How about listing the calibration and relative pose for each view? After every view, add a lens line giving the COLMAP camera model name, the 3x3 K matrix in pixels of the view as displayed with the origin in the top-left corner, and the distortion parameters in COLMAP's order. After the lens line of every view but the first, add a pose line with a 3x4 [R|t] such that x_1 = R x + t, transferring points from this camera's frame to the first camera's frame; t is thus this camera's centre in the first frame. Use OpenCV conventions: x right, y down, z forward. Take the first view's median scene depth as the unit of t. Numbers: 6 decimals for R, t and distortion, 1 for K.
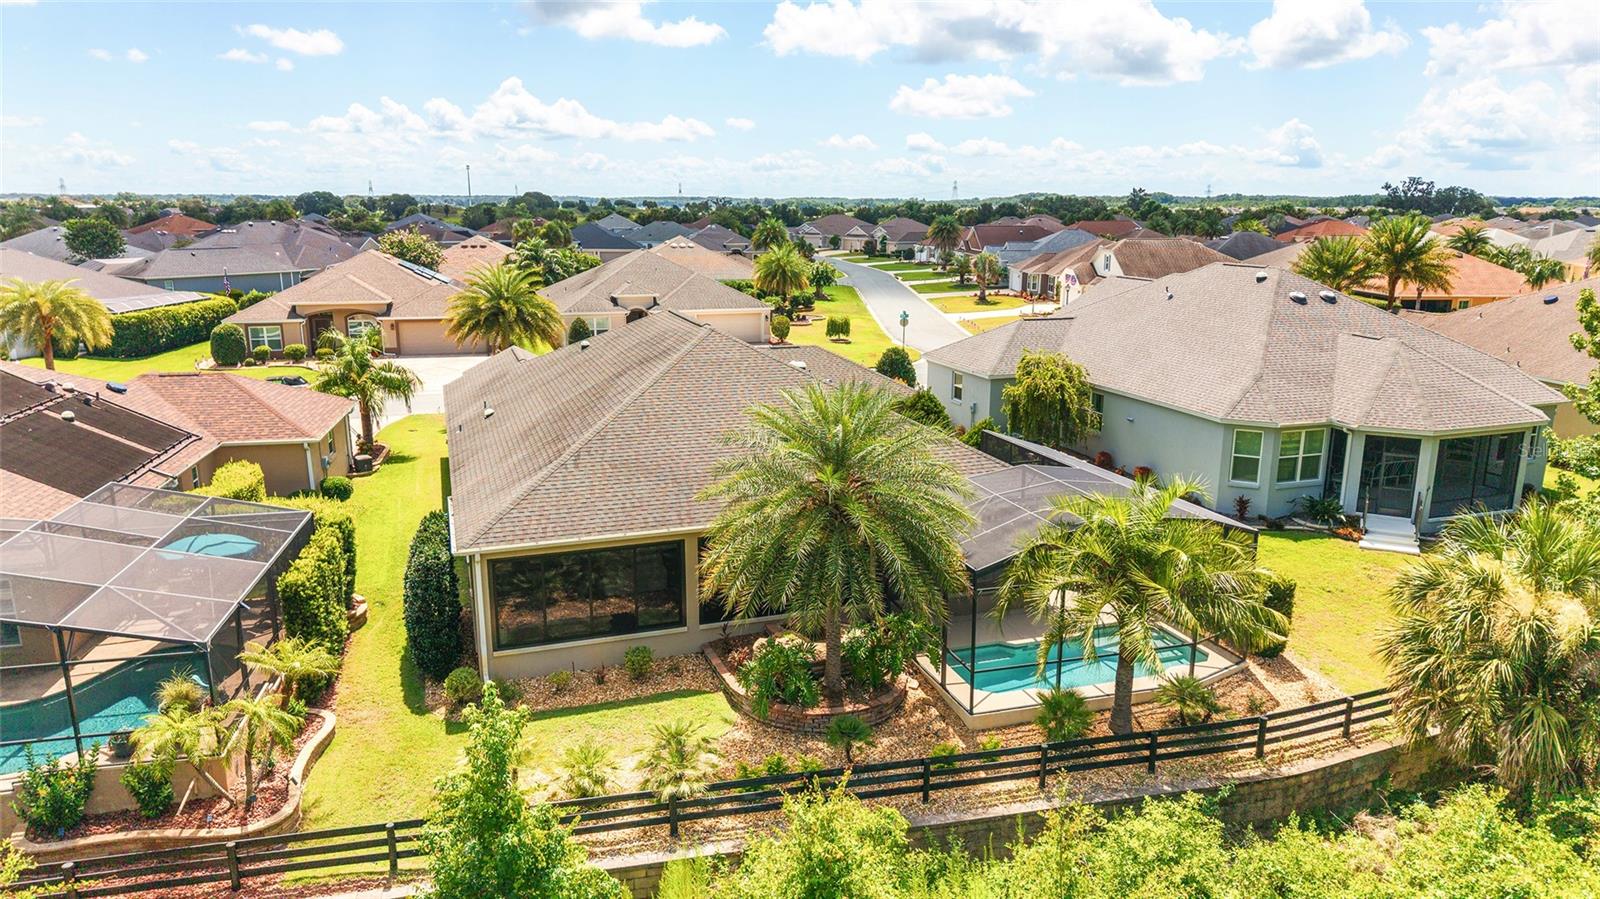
lens RADIAL K [[1063.8, 0, 800.0], [0, 1063.8, 449.5], [0, 0, 1]] dist [0.042976, -0.053467]
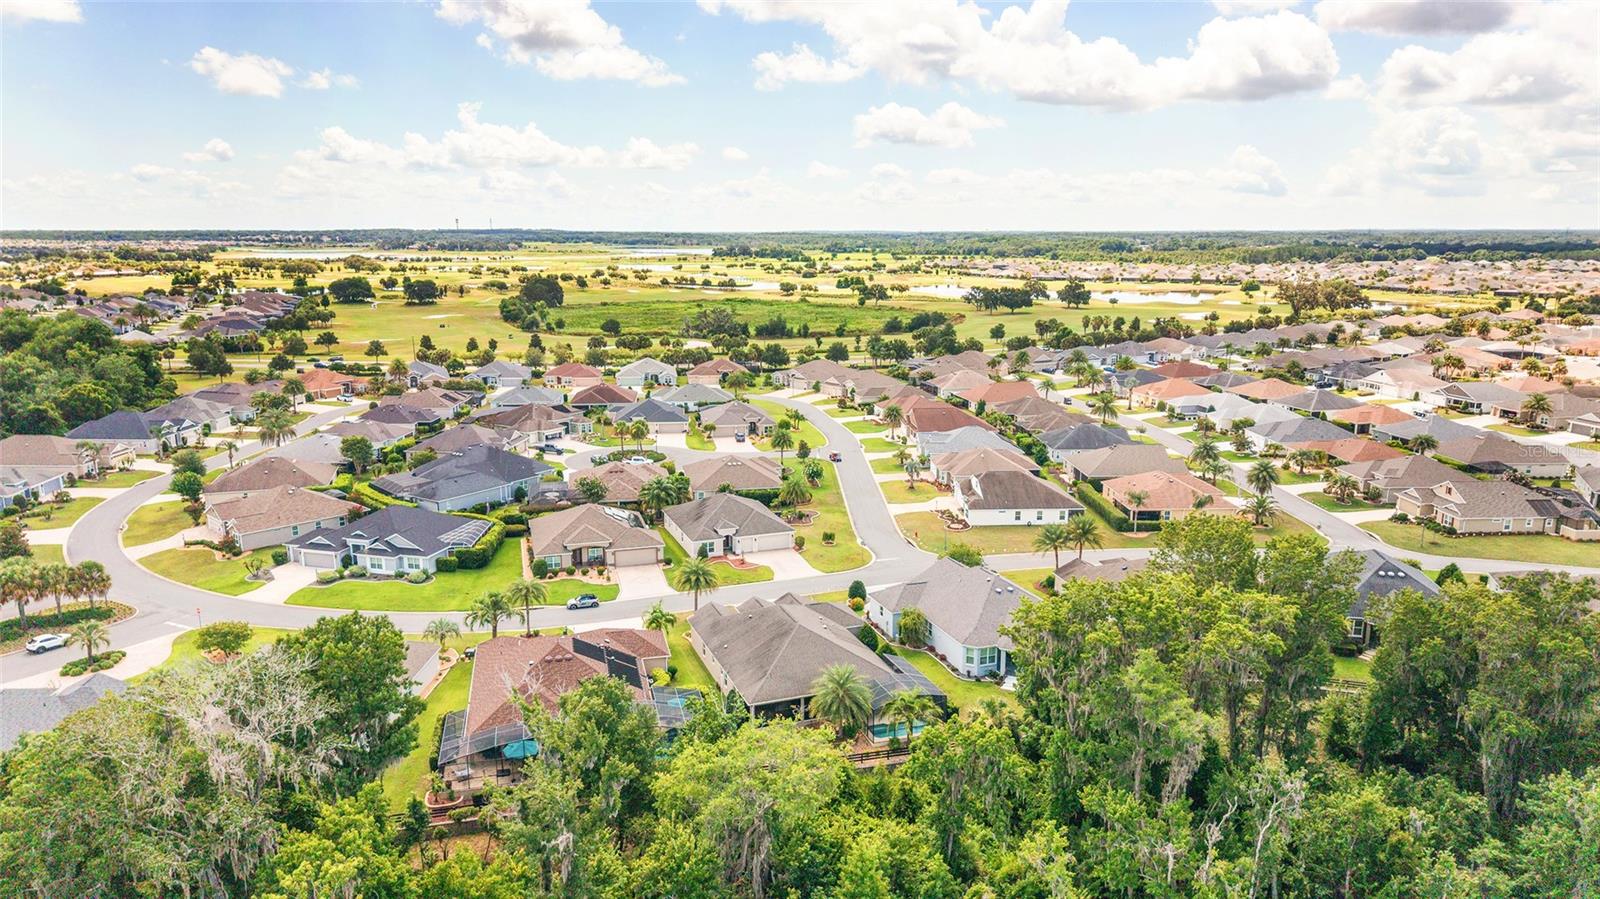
lens RADIAL K [[1062.2, 0, 801.8], [0, 1062.2, 442.6], [0, 0, 1]] dist [0.084137, -0.141672]
pose [[0.999571, -0.003324, 0.029104, -0.153083], [0.004143, 0.999596, -0.028120, -0.526507], [-0.028999, 0.028228, 0.999181, -2.075627]]
